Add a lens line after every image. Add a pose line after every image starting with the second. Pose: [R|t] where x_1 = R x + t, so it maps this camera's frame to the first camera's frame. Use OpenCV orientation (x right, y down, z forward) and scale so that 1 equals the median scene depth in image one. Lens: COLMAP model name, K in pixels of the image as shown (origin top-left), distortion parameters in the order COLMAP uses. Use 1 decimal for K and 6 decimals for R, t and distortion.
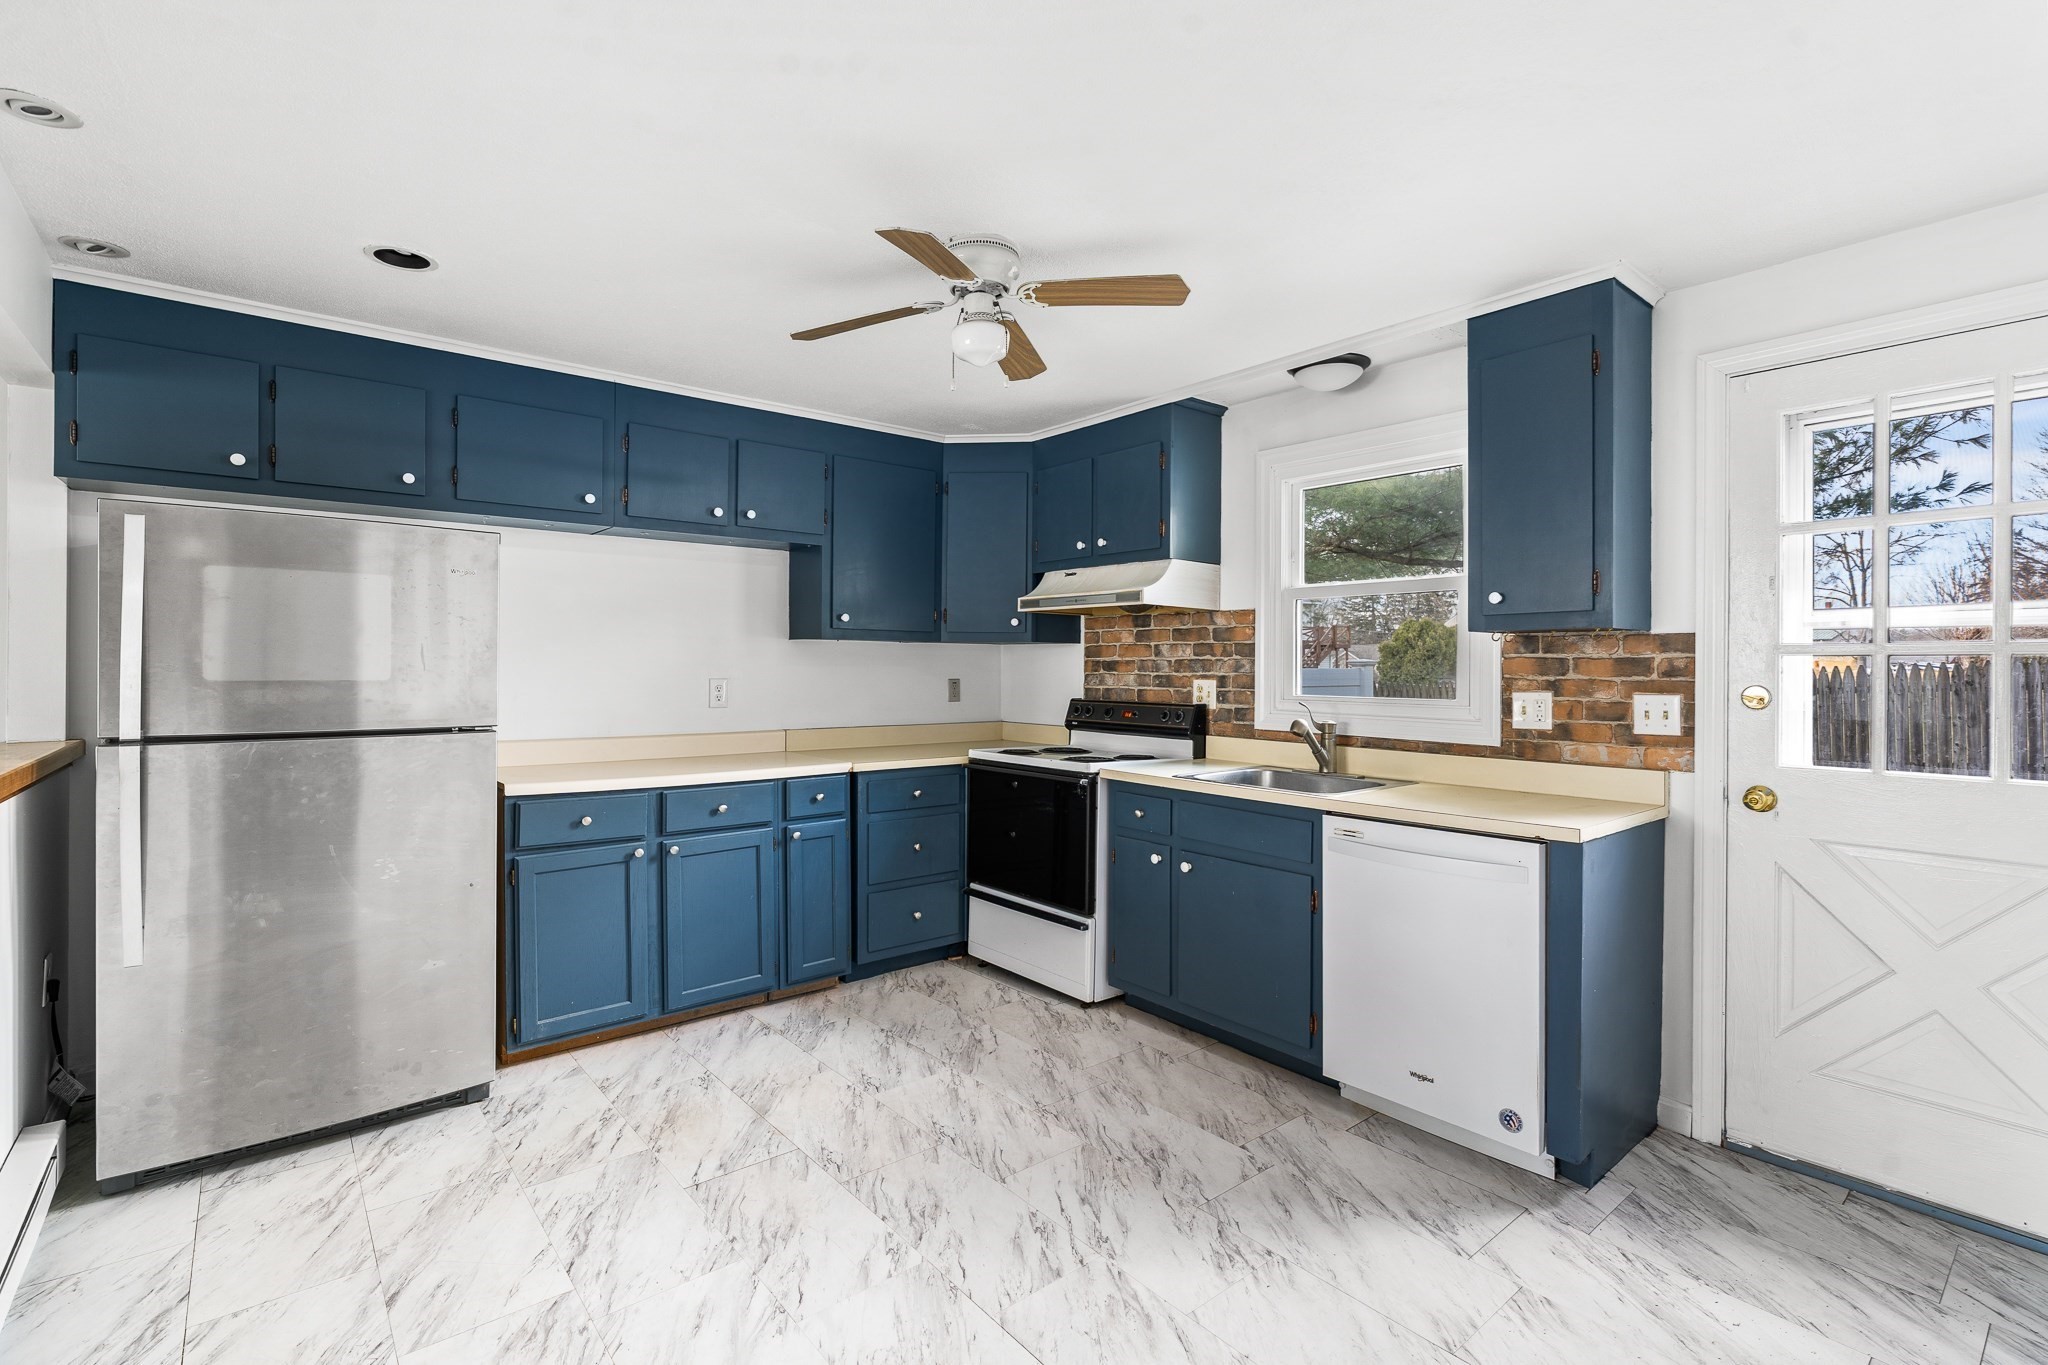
lens RADIAL K [[932.7, 0, 1016.2], [0, 932.7, 666.6], [0, 0, 1]] dist [-0.009425, 0.004601]
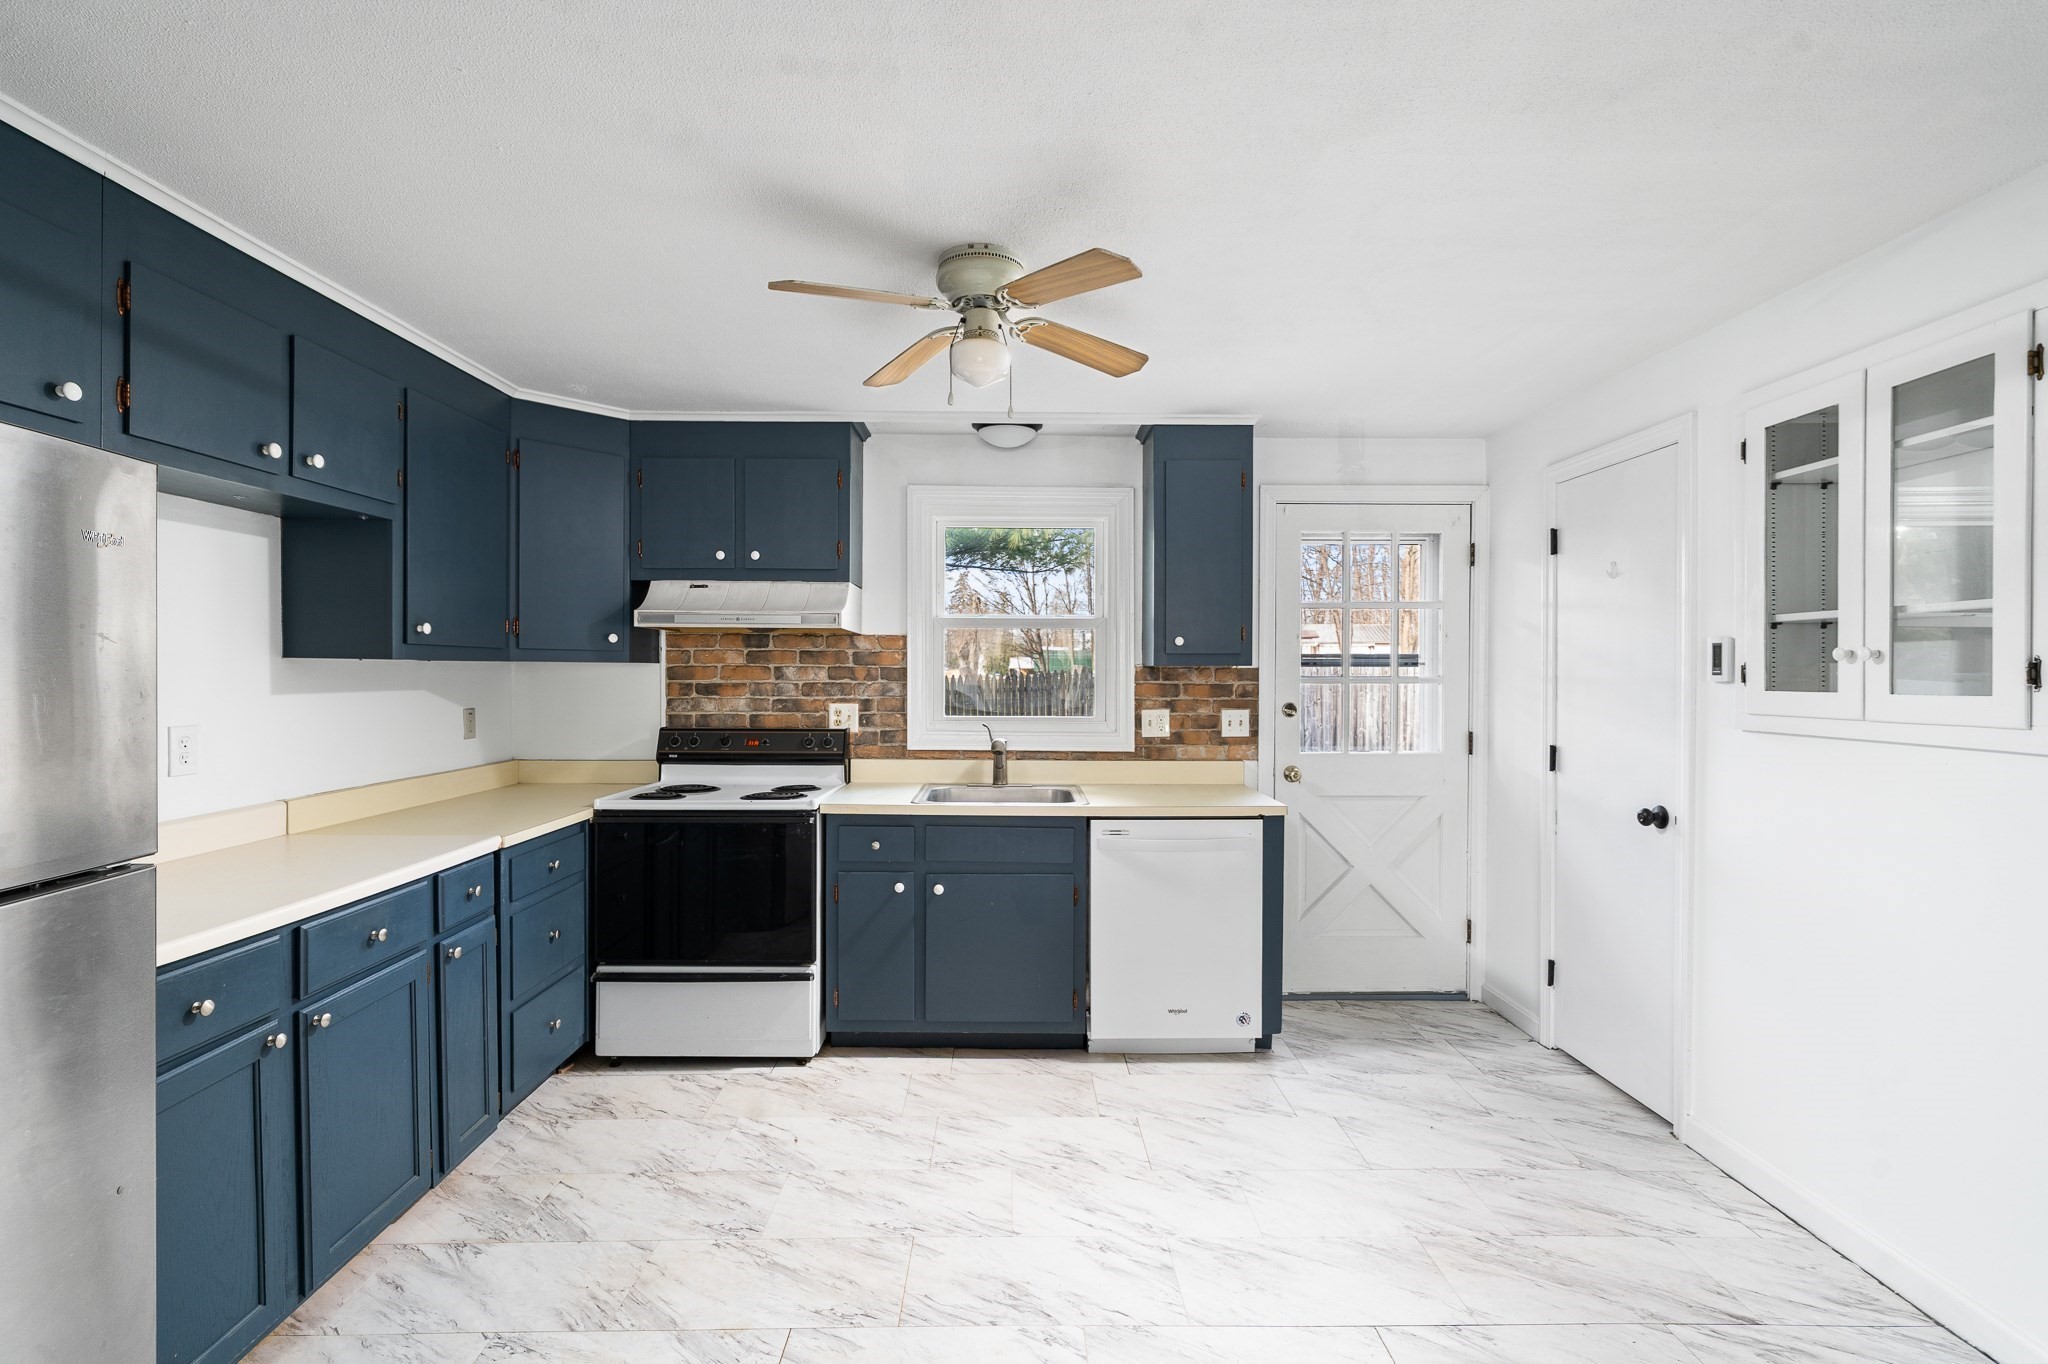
lens RADIAL K [[932.7, 0, 1018.0], [0, 932.7, 681.6], [0, 0, 1]] dist [-0.009425, 0.004601]
pose [[0.625956, -0.012058, 0.779765, -0.542971], [-0.000976, 0.999868, 0.016245, -0.030257], [-0.779858, -0.010930, 0.625861, 0.277296]]
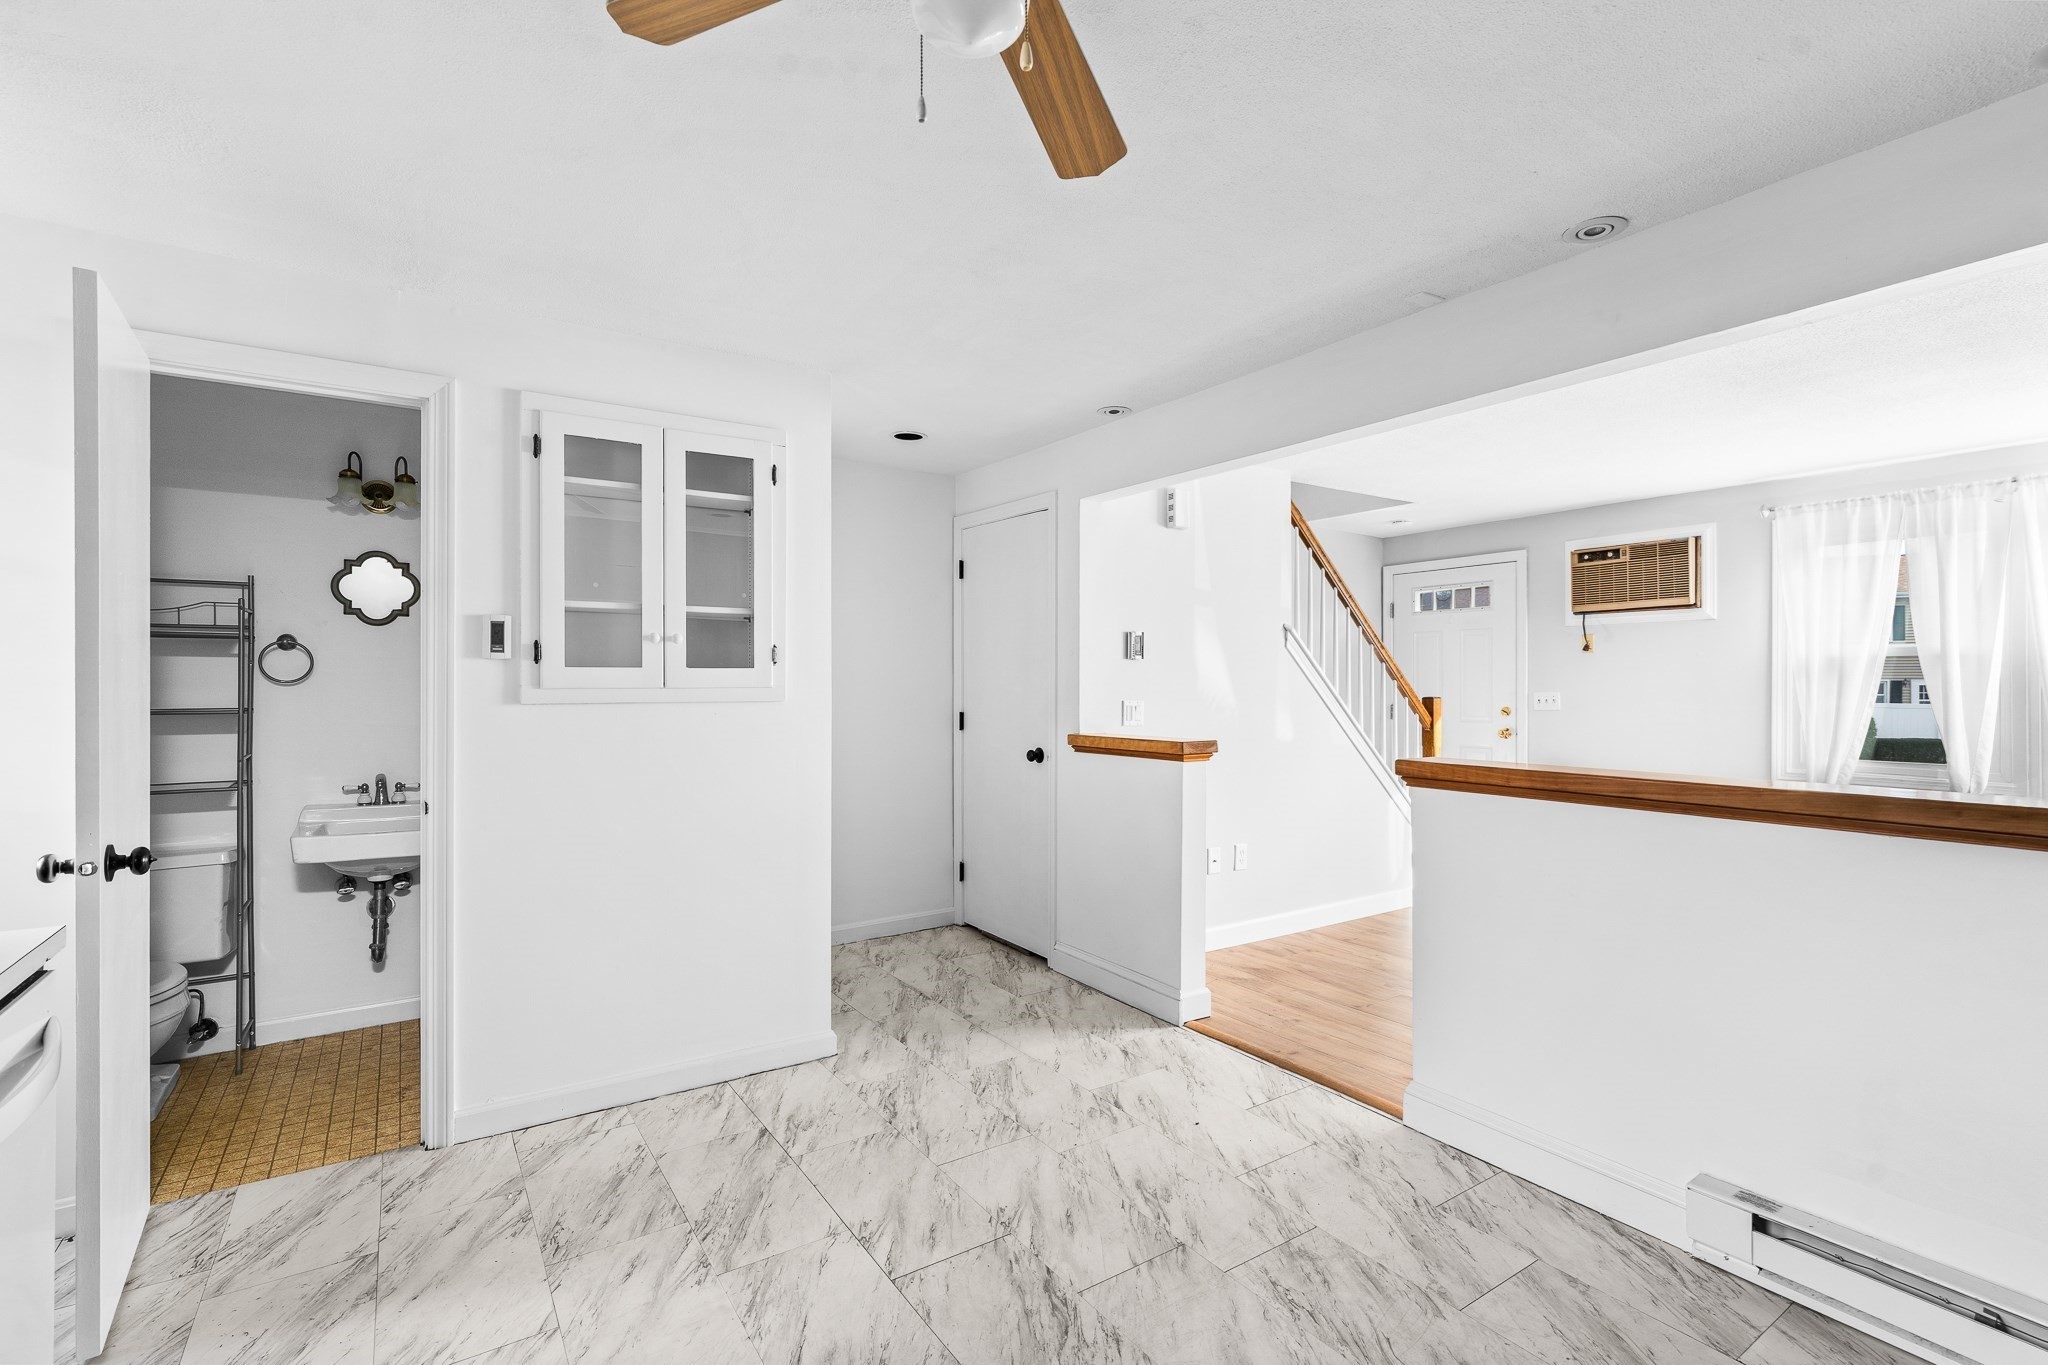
lens RADIAL K [[932.7, 0, 1010.4], [0, 932.7, 681.6], [0, 0, 1]] dist [-0.009425, 0.004601]
pose [[-0.995024, -0.004463, 0.099532, -0.076880], [-0.004932, 0.999978, -0.004474, 0.003097], [-0.099510, -0.004943, -0.995024, 1.065748]]
